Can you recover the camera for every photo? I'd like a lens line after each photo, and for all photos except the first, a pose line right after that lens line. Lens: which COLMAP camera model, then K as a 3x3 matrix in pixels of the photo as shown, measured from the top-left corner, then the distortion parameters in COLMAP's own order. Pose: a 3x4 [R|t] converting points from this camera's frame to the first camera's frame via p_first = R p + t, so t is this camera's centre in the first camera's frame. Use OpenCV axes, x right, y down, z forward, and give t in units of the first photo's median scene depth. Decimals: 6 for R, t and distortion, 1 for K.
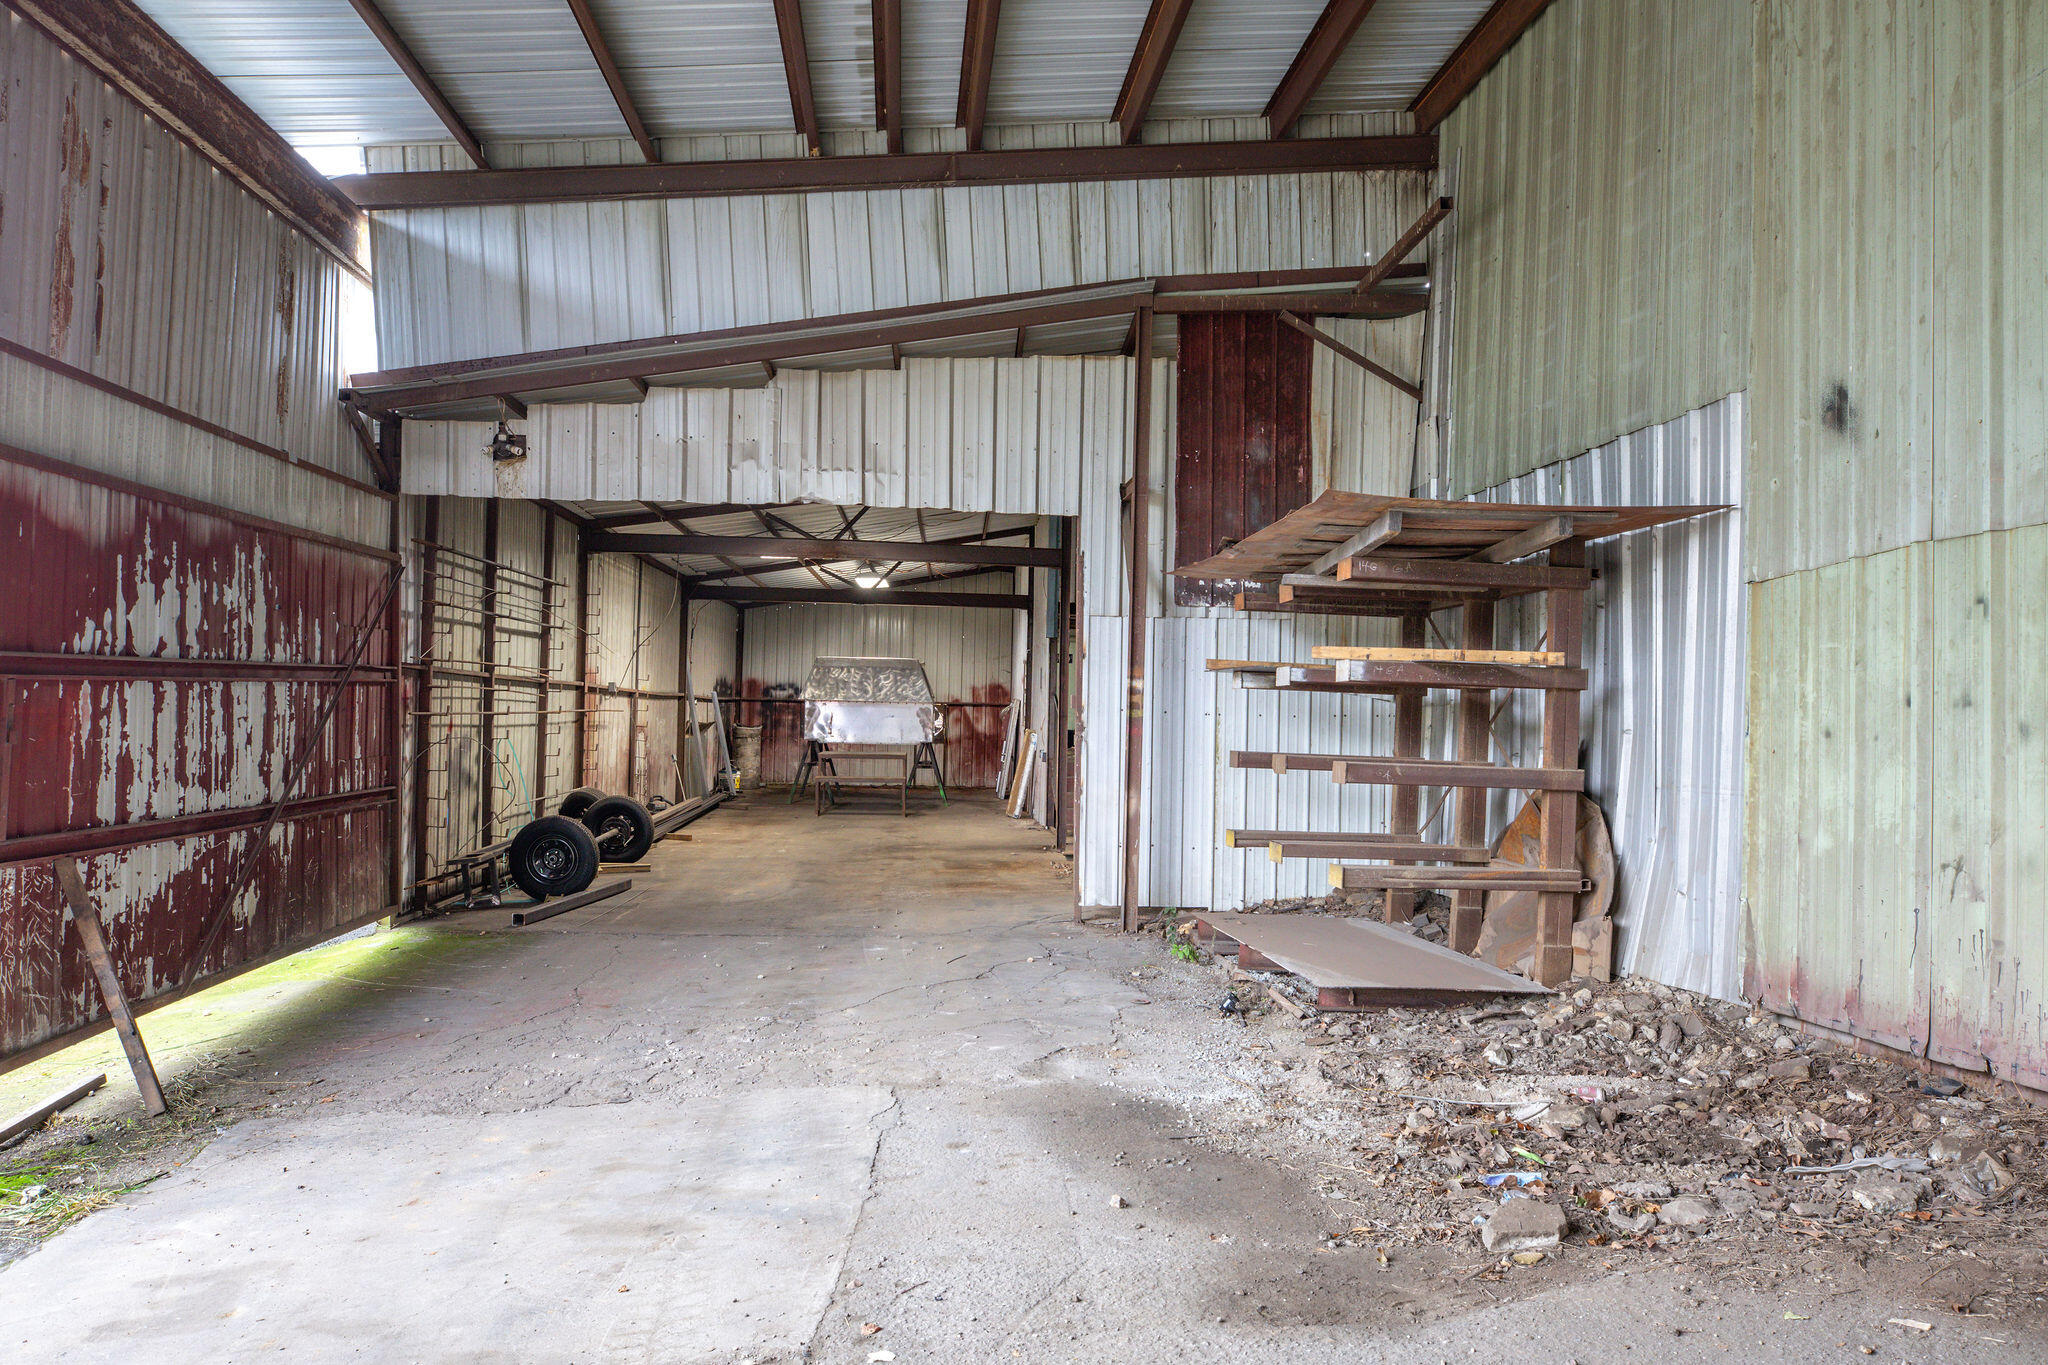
lens RADIAL K [[1256.9, 0, 1024.0], [0, 1256.9, 682.5], [0, 0, 1]] dist [0.001641, 0.000101]
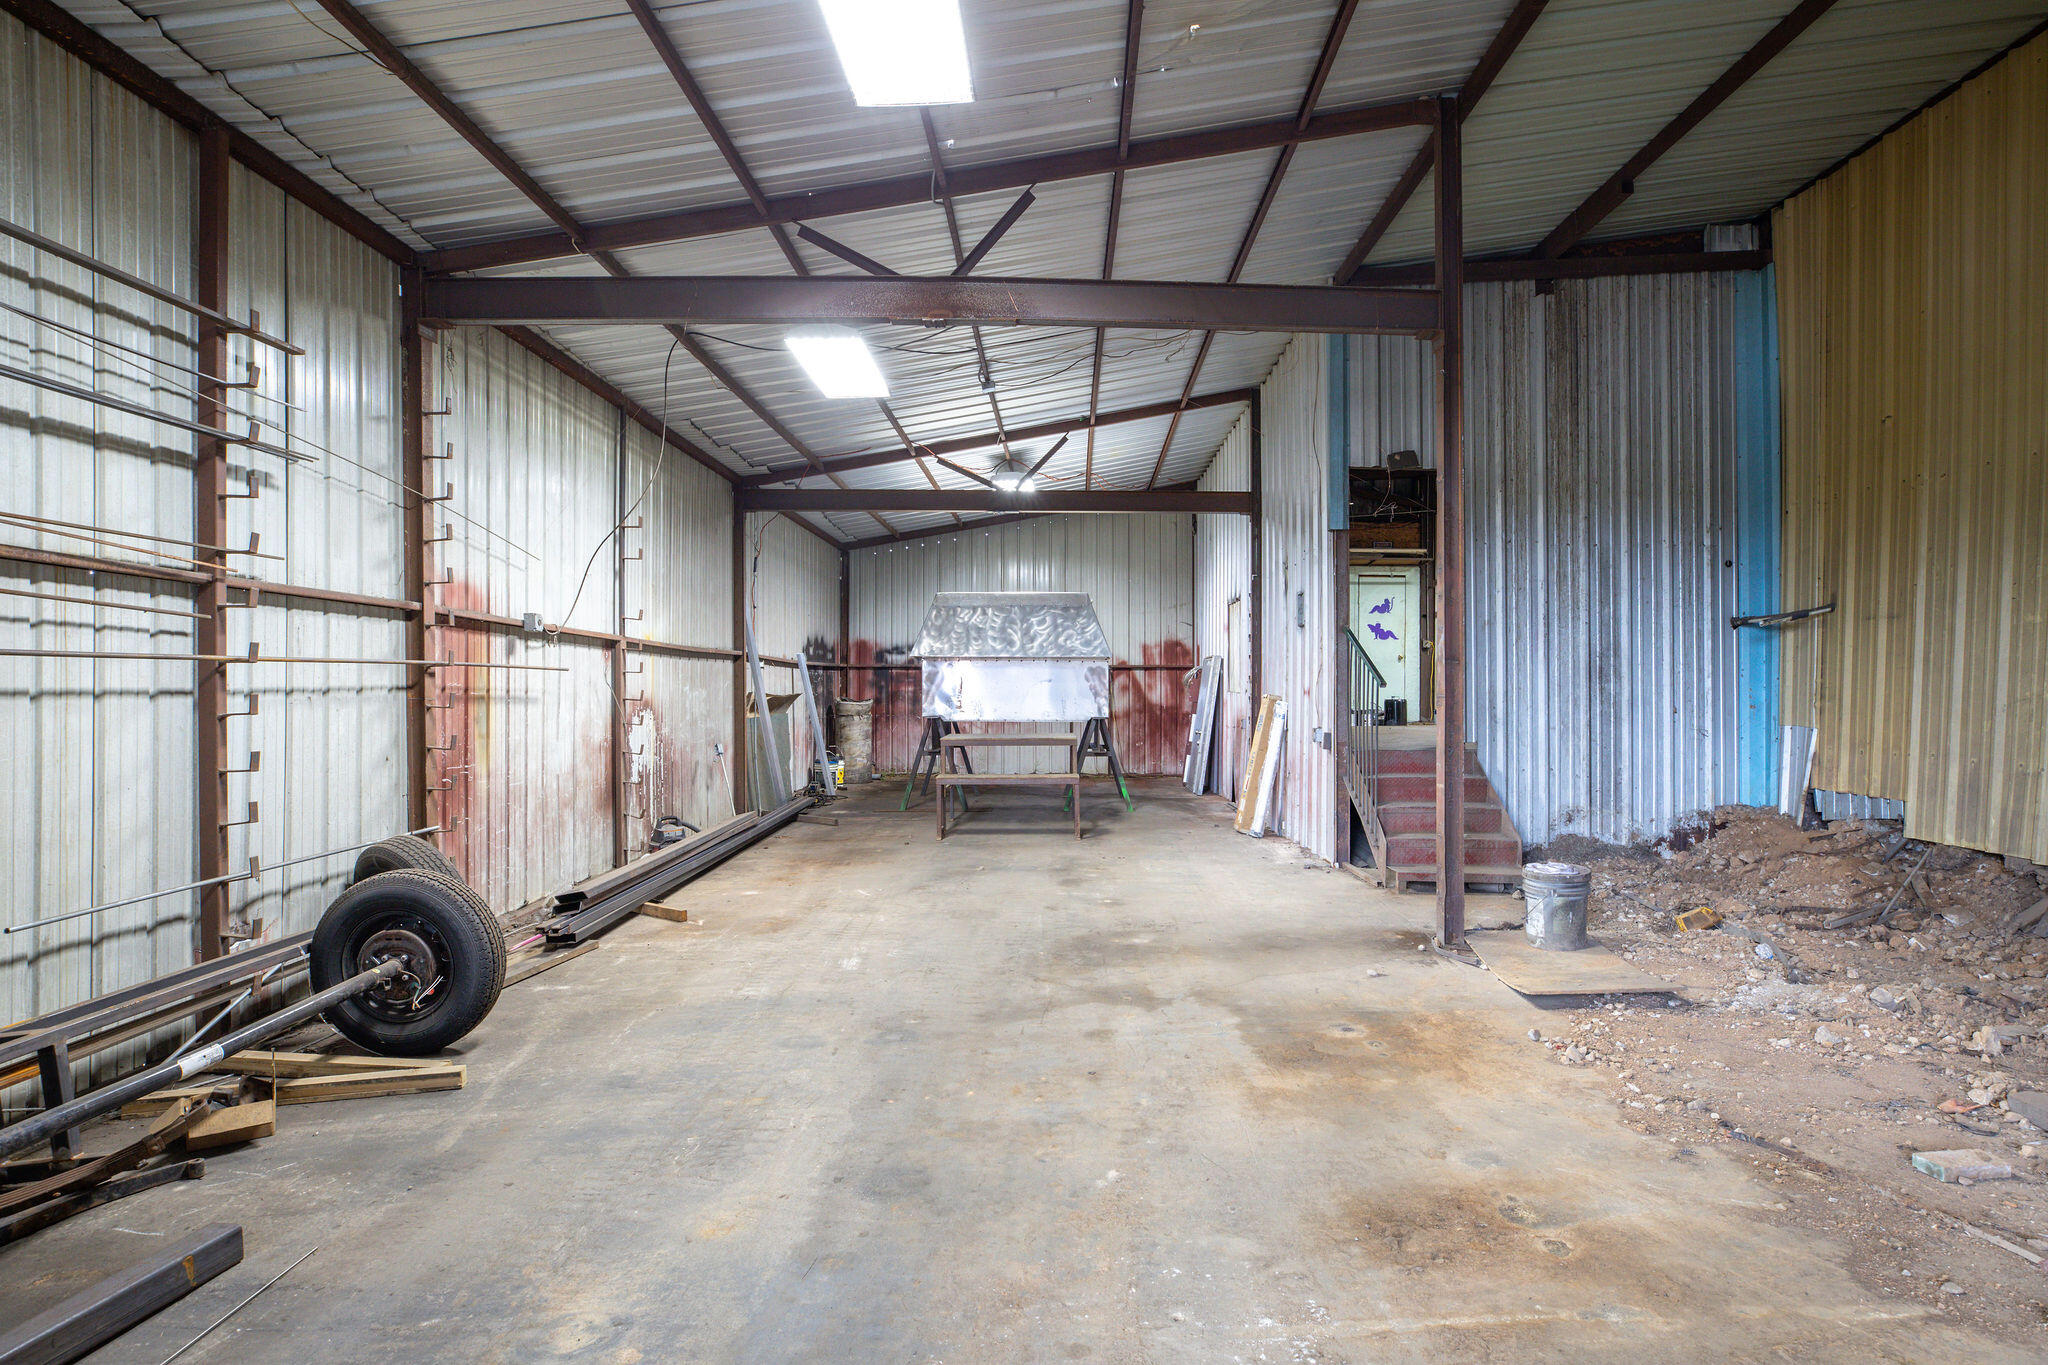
lens RADIAL K [[1183.2, 0, 1024.0], [0, 1183.2, 682.5], [0, 0, 1]] dist [-0.001102, -0.000270]
pose [[0.994361, -0.020427, -0.104063, -0.051490], [0.022361, 0.999597, 0.017459, 0.016404], [0.103665, -0.019688, 0.994417, 0.360327]]
